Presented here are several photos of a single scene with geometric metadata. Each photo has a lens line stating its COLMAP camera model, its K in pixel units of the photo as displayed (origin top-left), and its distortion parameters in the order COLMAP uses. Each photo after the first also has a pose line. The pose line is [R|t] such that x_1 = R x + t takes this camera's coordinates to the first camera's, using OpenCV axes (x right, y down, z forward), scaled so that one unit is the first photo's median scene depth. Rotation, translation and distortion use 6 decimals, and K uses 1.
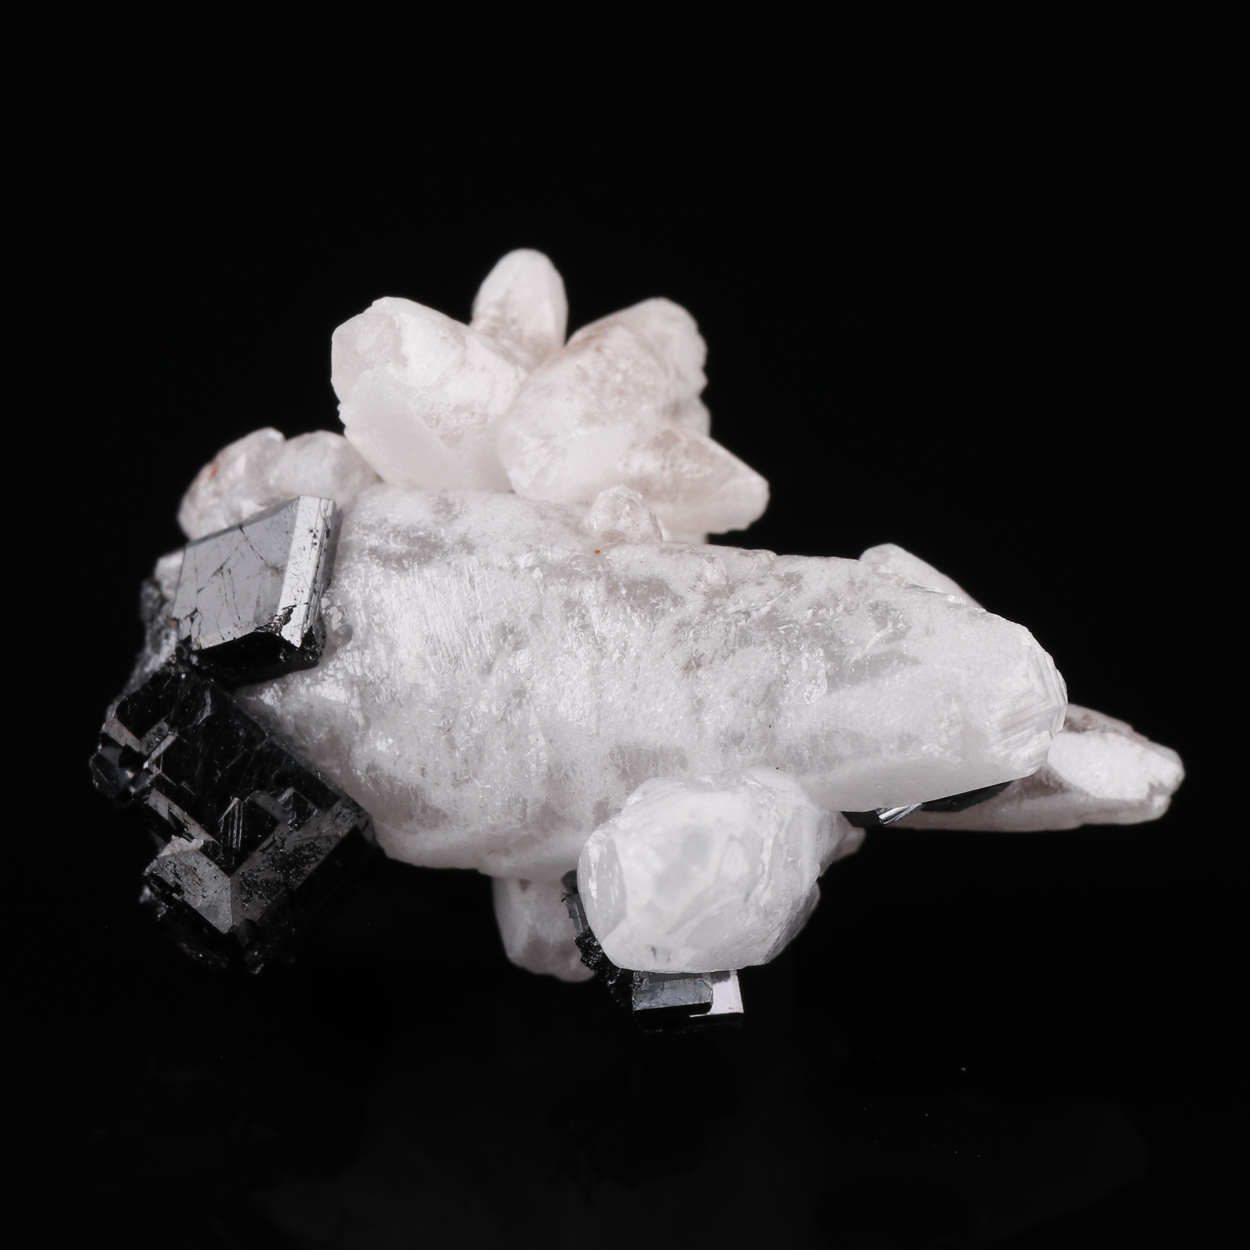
lens RADIAL K [[9096.2, 0, 626.0], [0, 9096.2, 624.5], [0, 0, 1]] dist [0.390007, 0.000000]
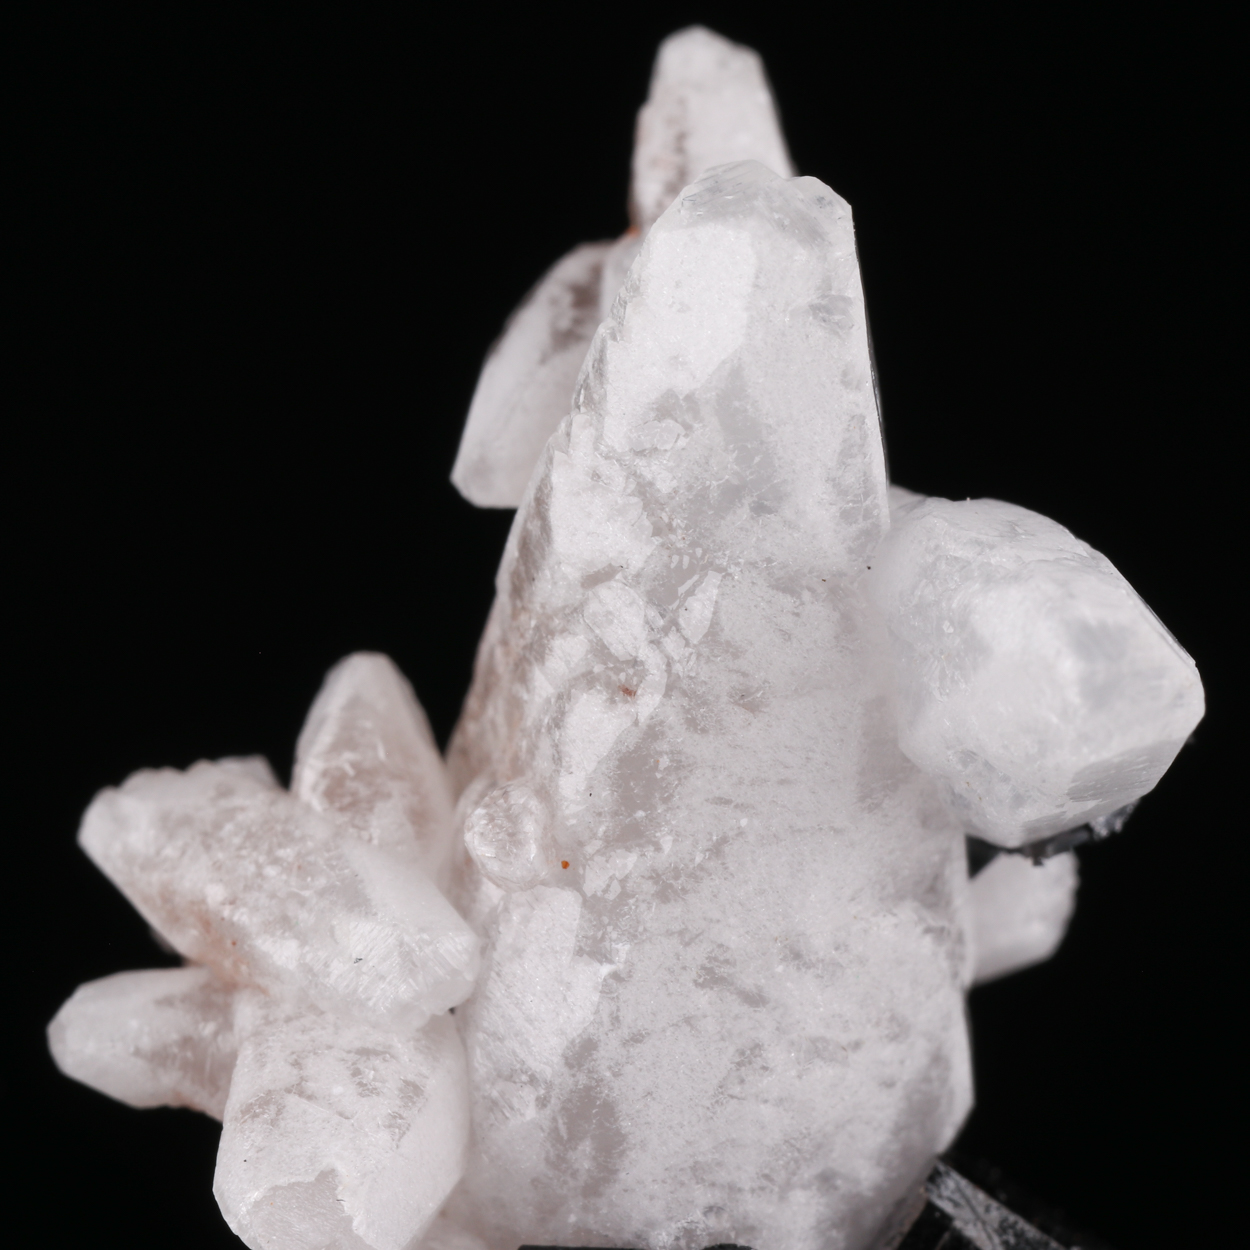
lens RADIAL K [[9096.2, 0, 622.8], [0, 9096.2, 624.8], [0, 0, 1]] dist [0.390007, 0.000000]
pose [[-0.117427, -0.990050, 0.077541, -0.039206], [0.934482, -0.083735, 0.346024, -0.241318], [-0.336088, 0.113093, 0.935016, 0.350084]]
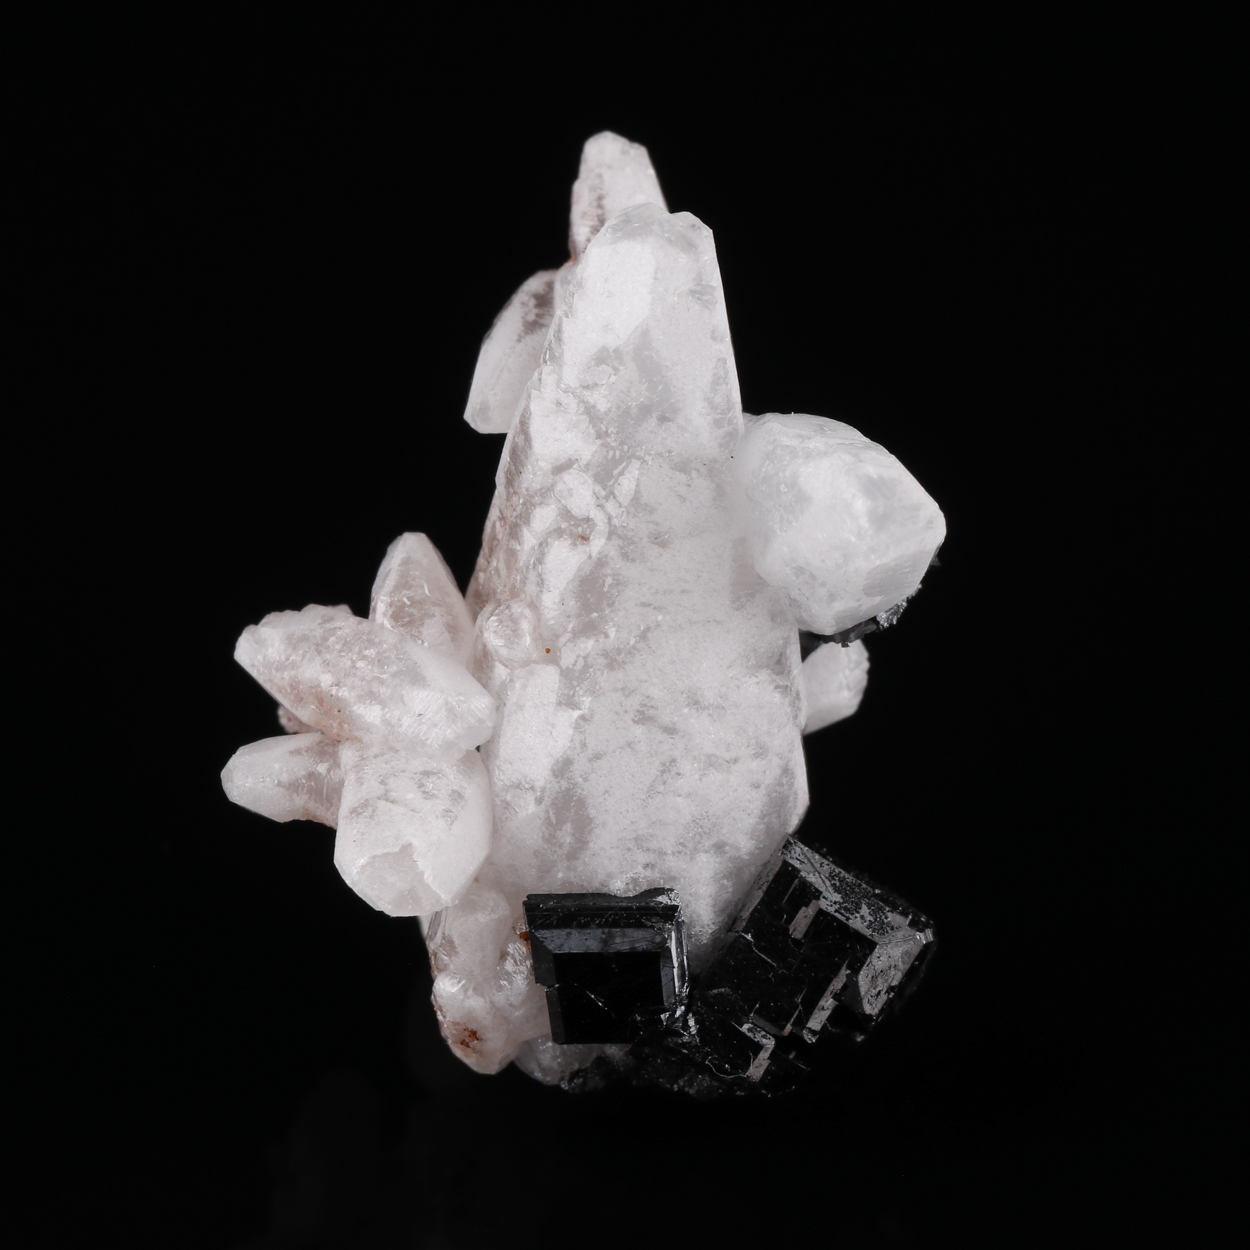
lens RADIAL K [[9096.2, 0, 626.9], [0, 9096.2, 625.5], [0, 0, 1]] dist [0.390007, 0.000000]
pose [[-0.156846, -0.980185, 0.120978, -0.134011], [0.921001, -0.100937, 0.376257, -0.410440], [-0.356591, 0.170436, 0.918583, -0.009284]]
